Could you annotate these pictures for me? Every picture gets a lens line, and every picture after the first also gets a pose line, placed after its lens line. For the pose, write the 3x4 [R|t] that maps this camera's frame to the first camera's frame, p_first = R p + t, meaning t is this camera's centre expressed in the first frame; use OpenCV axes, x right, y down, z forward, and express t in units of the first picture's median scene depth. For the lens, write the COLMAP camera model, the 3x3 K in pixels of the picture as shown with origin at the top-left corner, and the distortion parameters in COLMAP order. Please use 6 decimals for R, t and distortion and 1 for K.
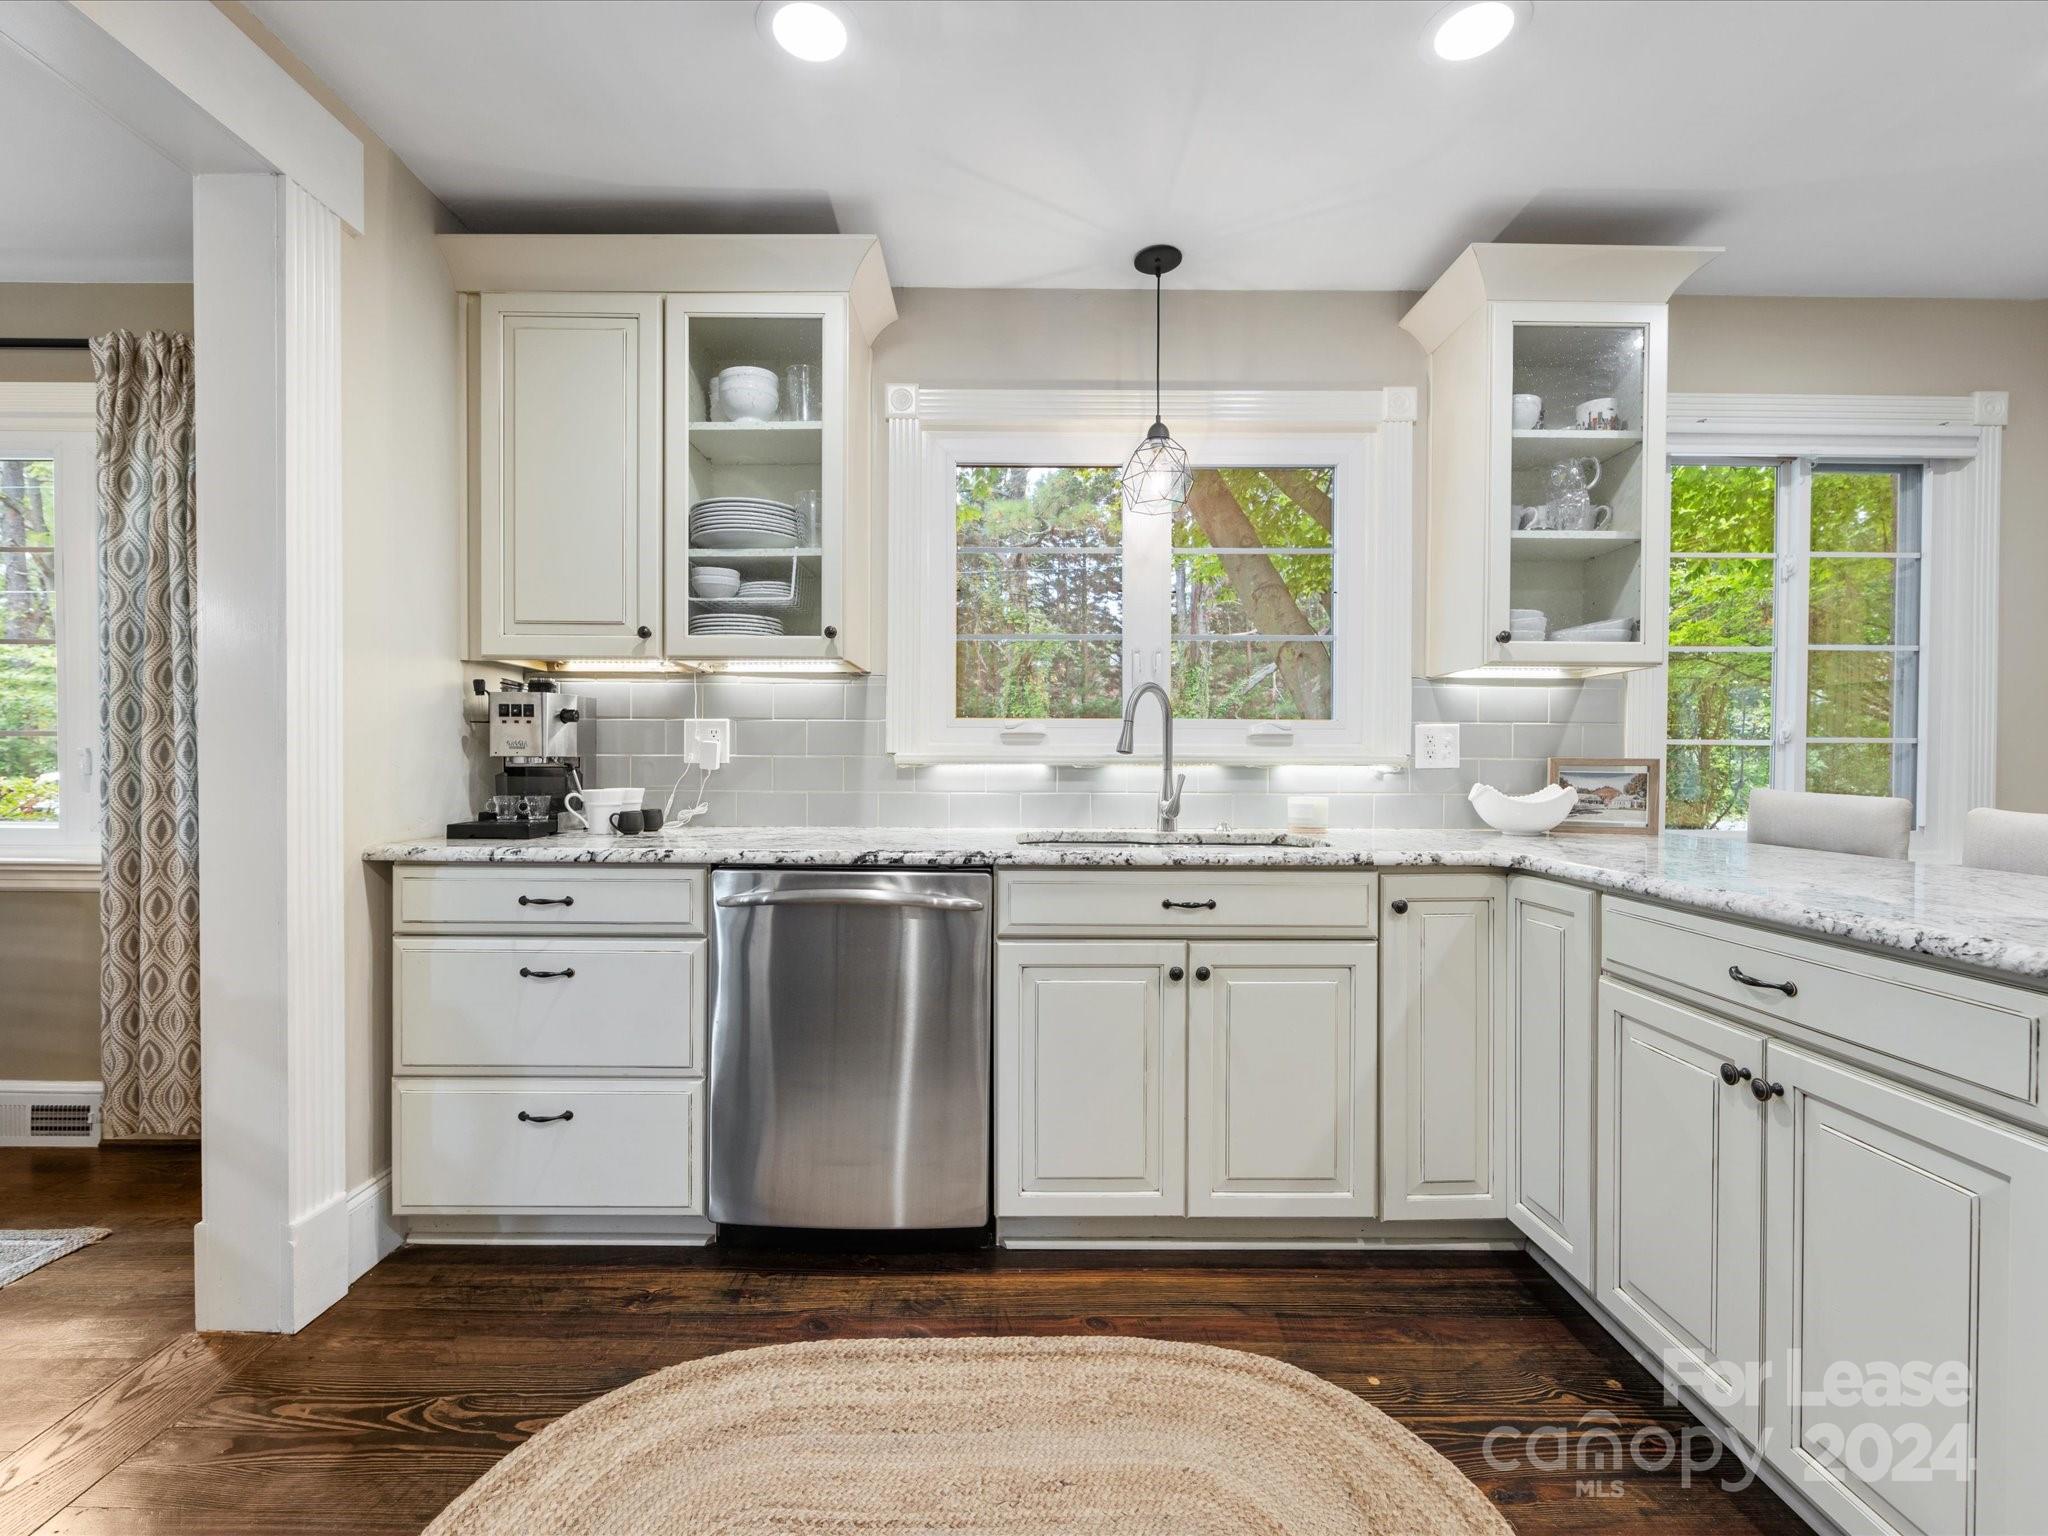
lens RADIAL K [[907.1, 0, 1020.8], [0, 907.1, 773.8], [0, 0, 1]] dist [-0.002465, -0.000681]
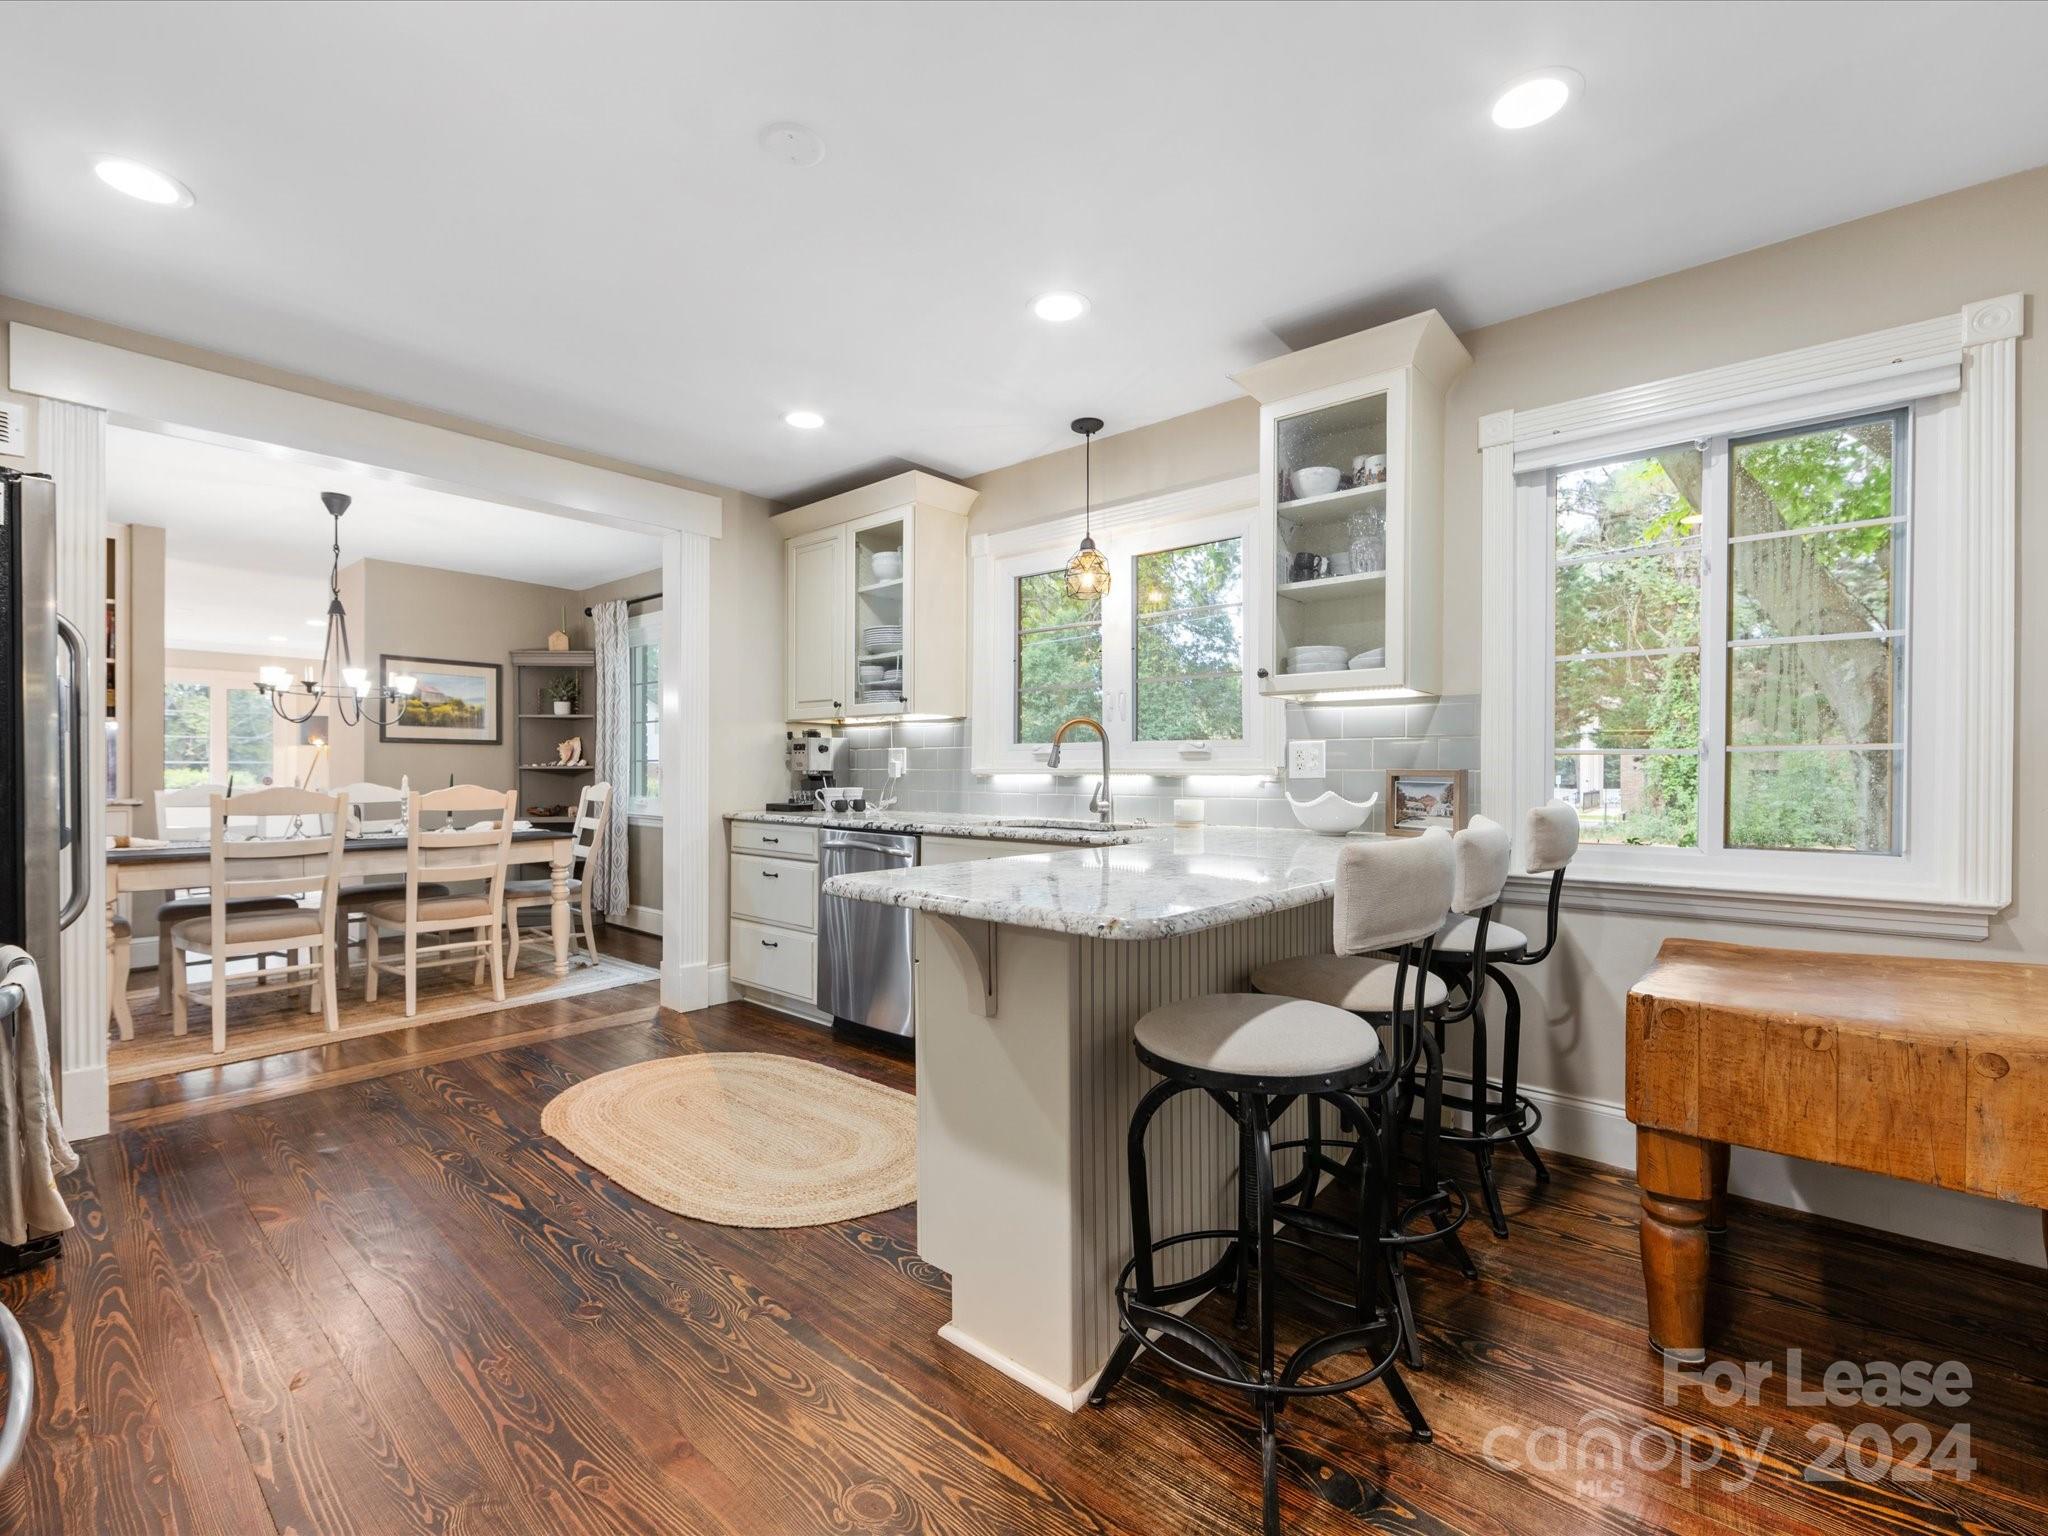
lens RADIAL K [[907.1, 0, 1021.6], [0, 907.1, 775.4], [0, 0, 1]] dist [-0.002465, -0.000681]
pose [[0.750882, 0.000954, -0.660435, 1.127507], [-0.007584, 0.999945, -0.007178, 0.001964], [0.660392, 0.010399, 0.750849, -0.162006]]
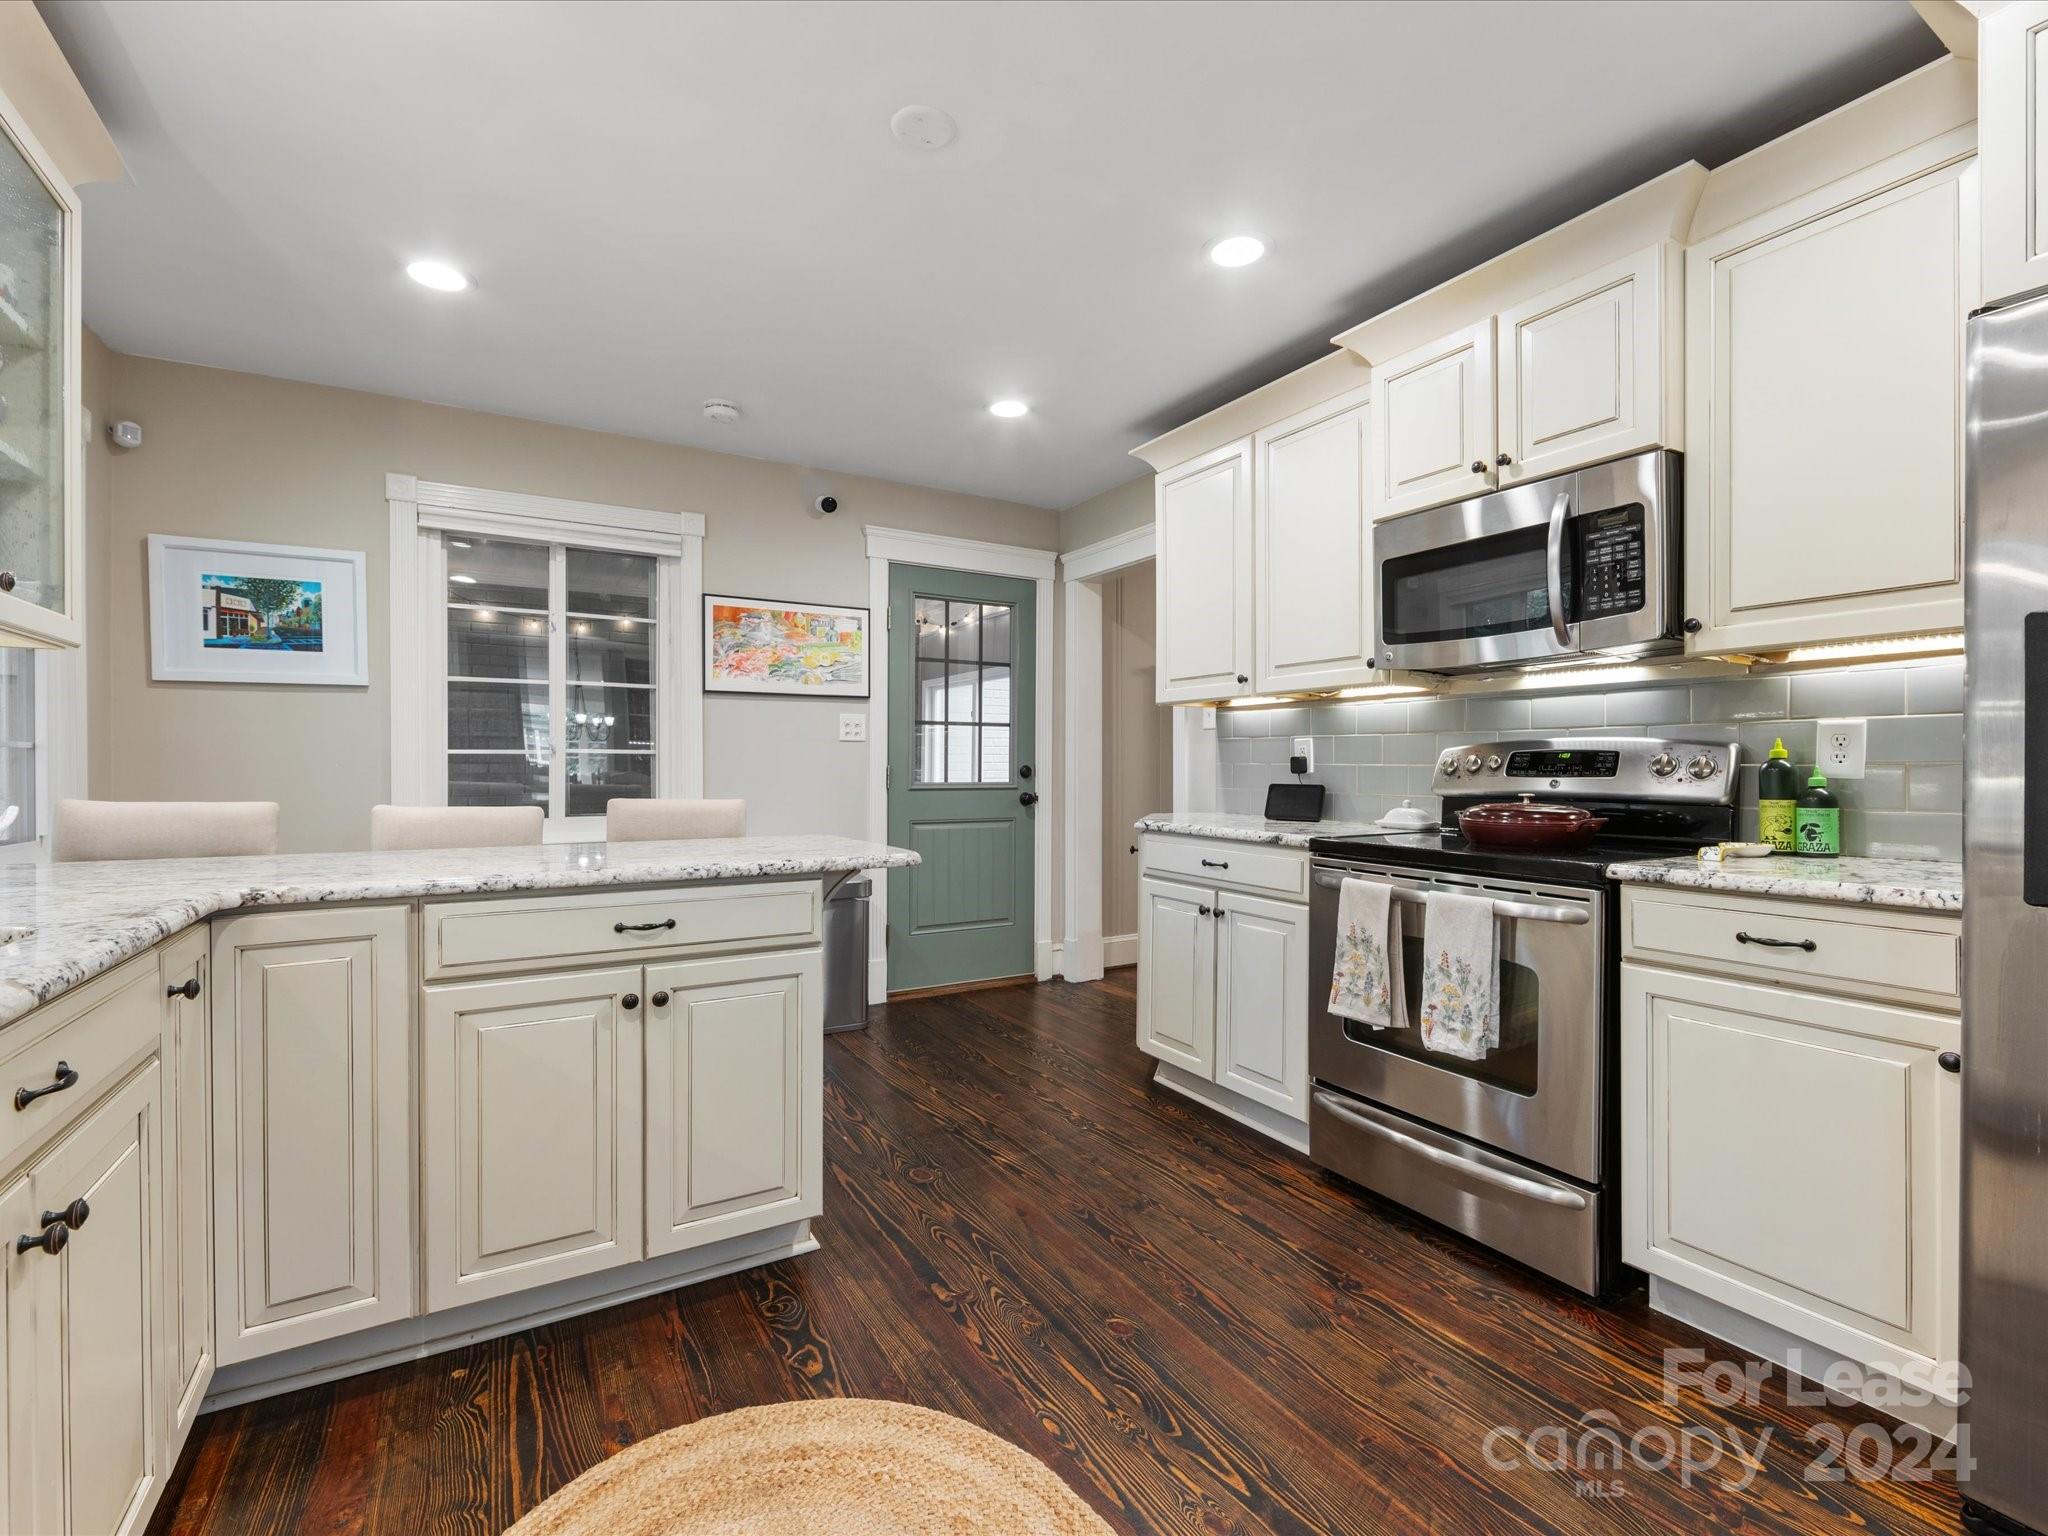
lens RADIAL K [[907.1, 0, 1021.3], [0, 907.1, 771.6], [0, 0, 1]] dist [-0.002465, -0.000681]
pose [[-0.502339, -0.008680, 0.864627, -0.410319], [0.008757, 0.999847, 0.015125, -0.016785], [-0.864627, 0.015169, -0.502186, 0.703288]]
